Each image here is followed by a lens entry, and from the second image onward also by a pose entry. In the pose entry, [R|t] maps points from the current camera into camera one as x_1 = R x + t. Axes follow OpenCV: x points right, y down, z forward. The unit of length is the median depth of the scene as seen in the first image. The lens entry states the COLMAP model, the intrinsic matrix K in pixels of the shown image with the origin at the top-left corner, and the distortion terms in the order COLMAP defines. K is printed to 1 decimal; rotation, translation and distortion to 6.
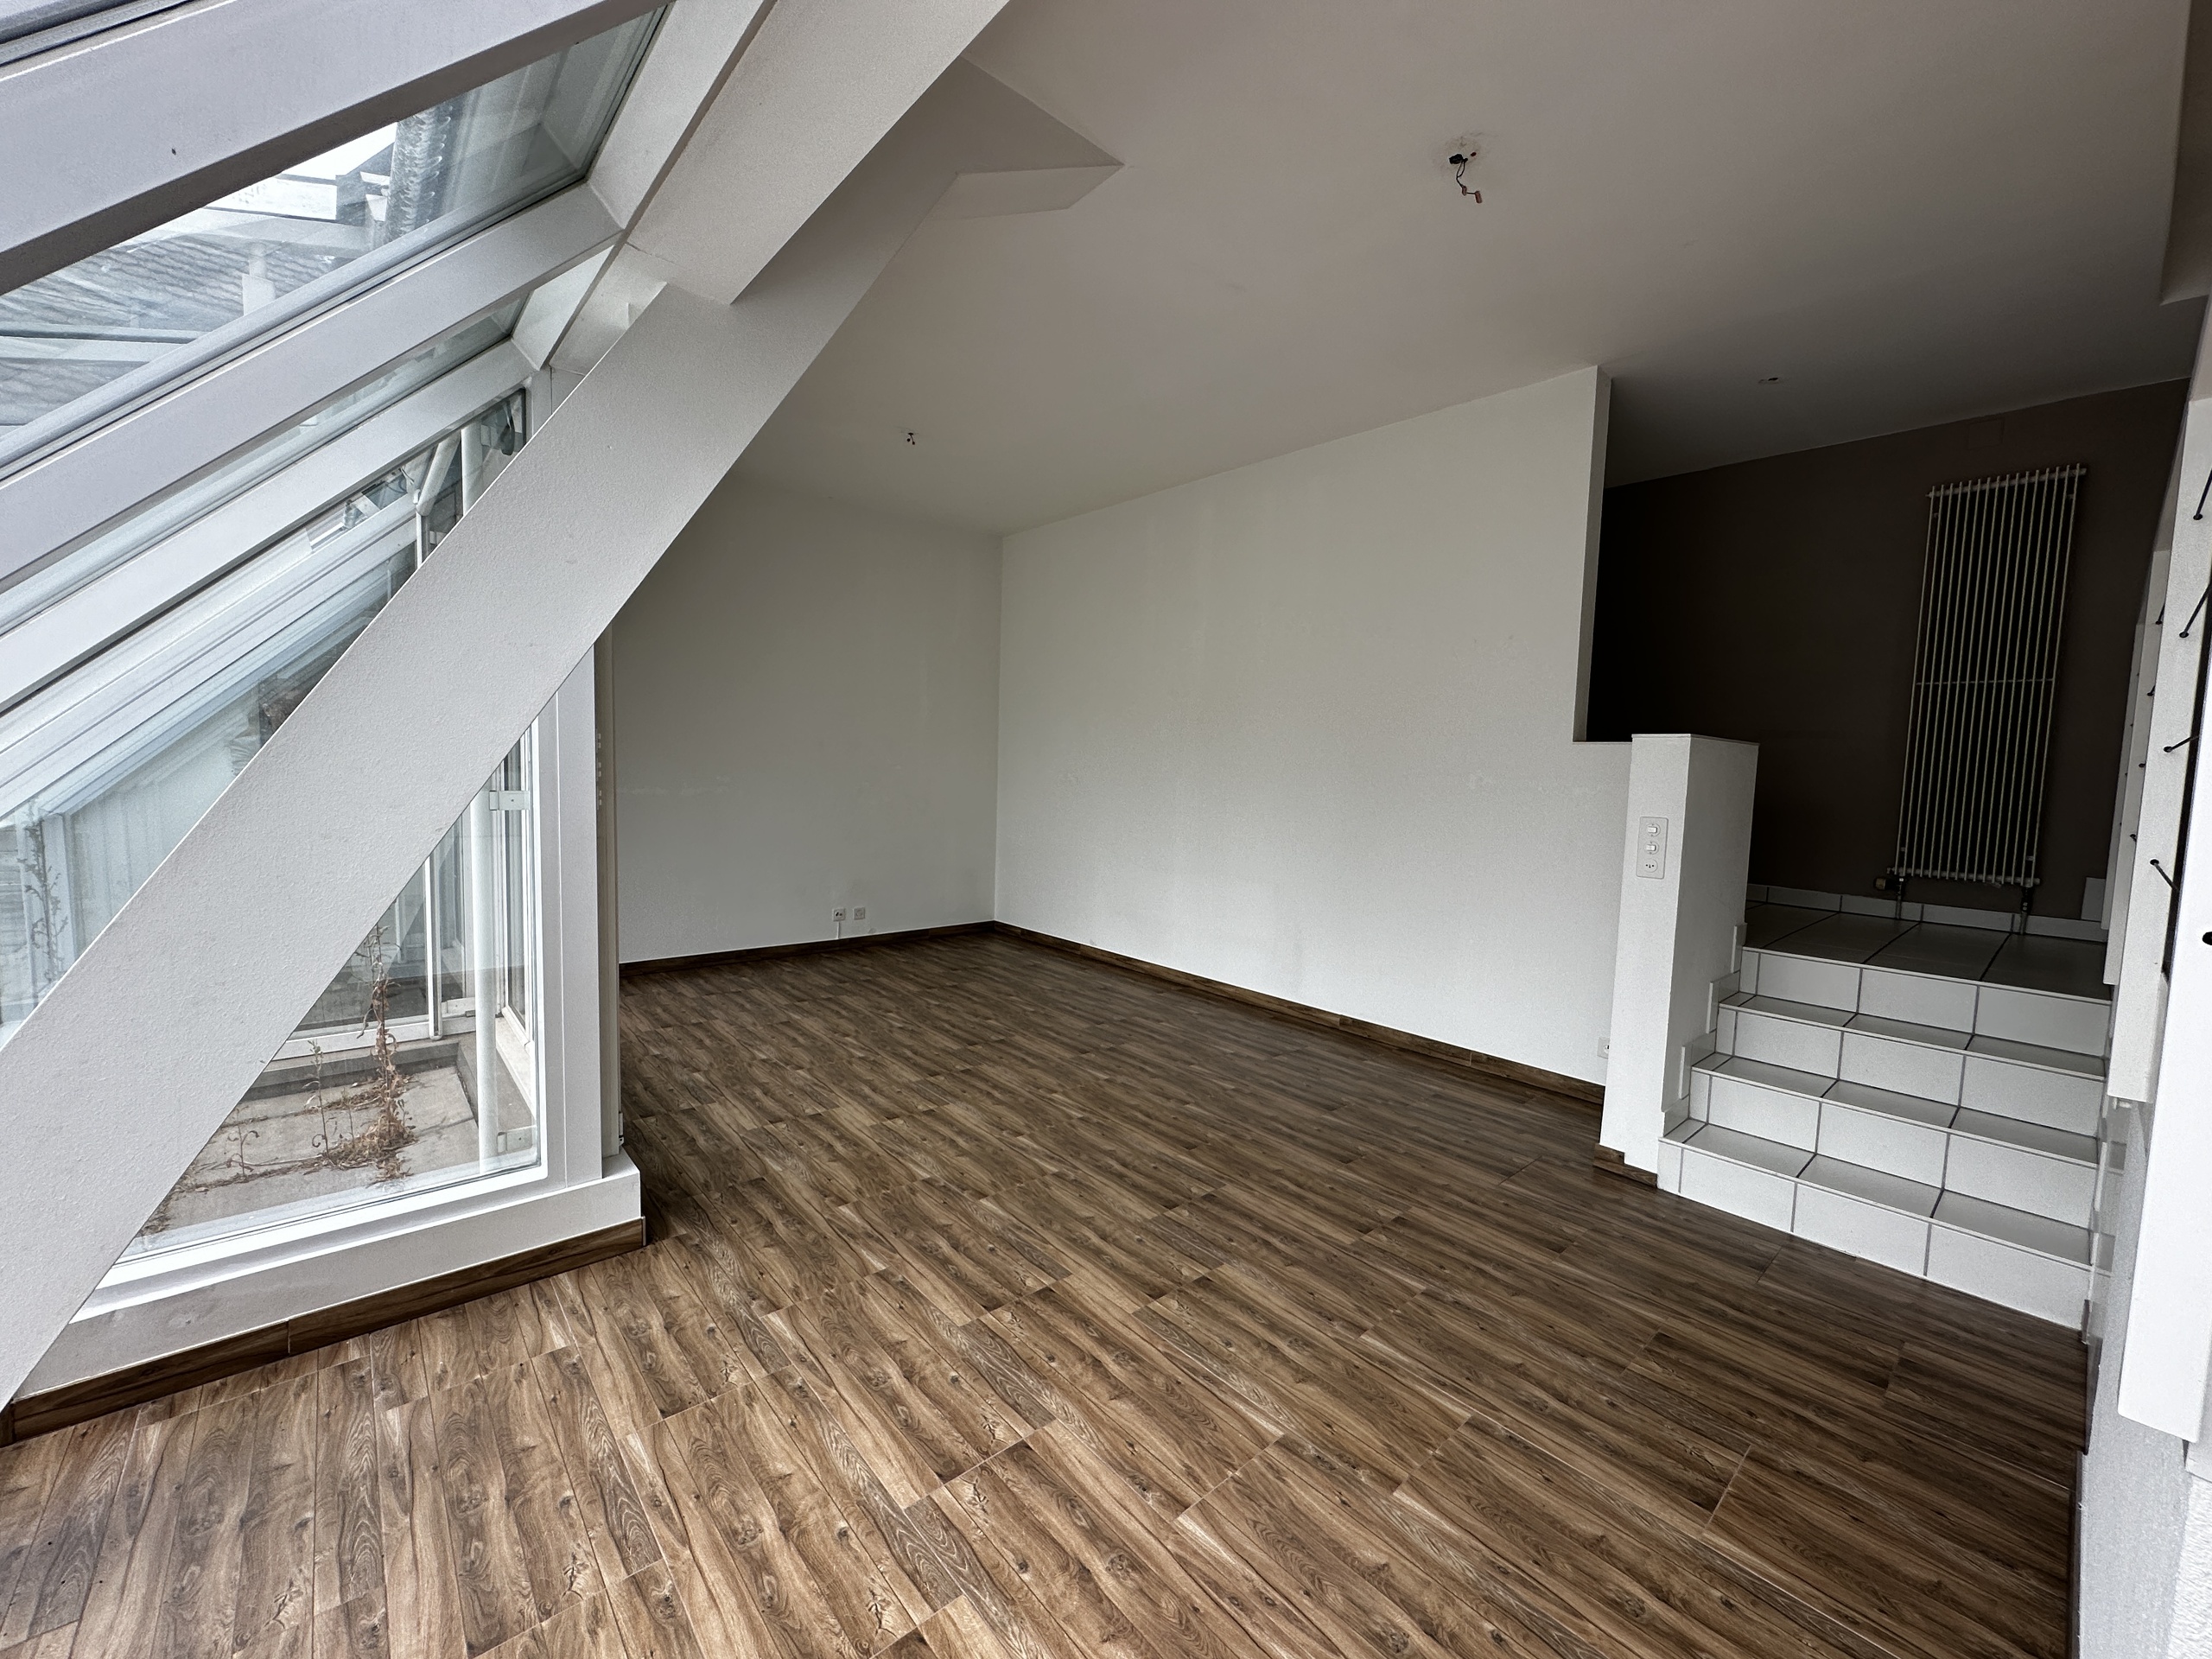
lens RADIAL K [[885.2, 0, 1108.2], [0, 885.2, 824.2], [0, 0, 1]] dist [0.002760, -0.000750]
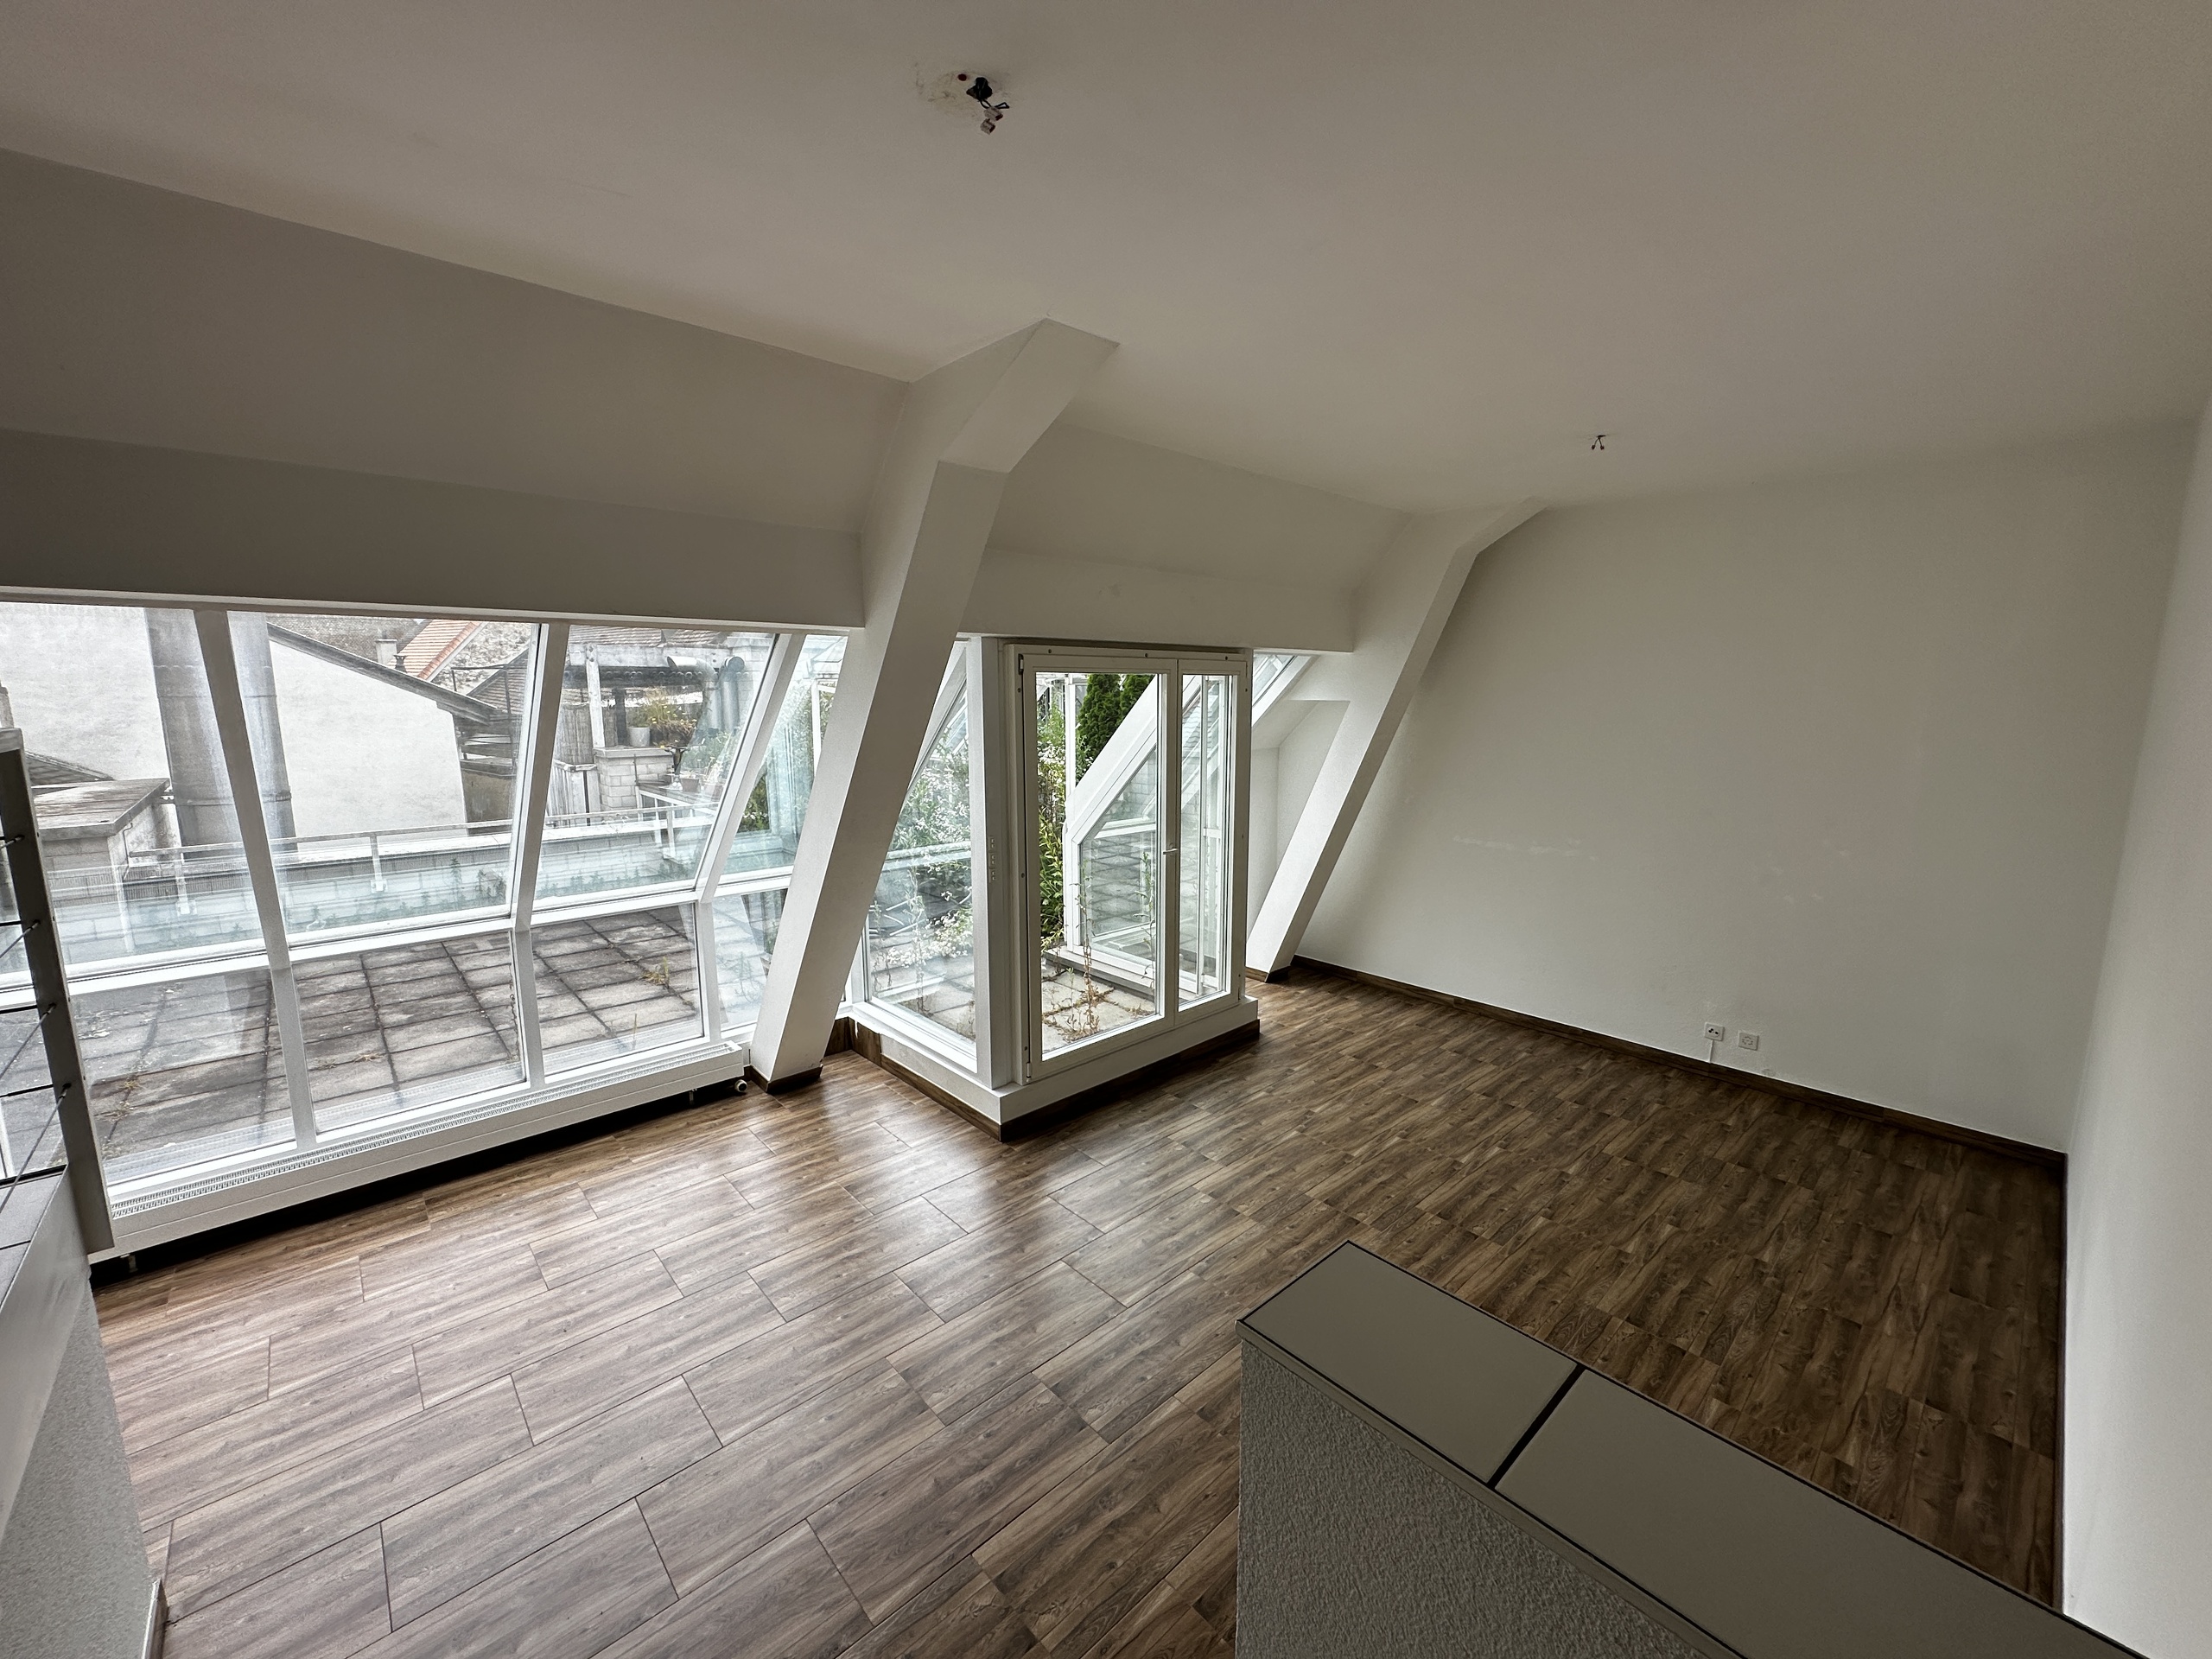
lens RADIAL K [[885.2, 0, 1108.0], [0, 885.2, 837.5], [0, 0, 1]] dist [0.002760, -0.000750]
pose [[0.012301, 0.127935, -0.991706, 0.598648], [-0.067199, 0.989645, 0.126836, -0.177619], [0.997664, 0.065081, 0.020771, 0.636327]]
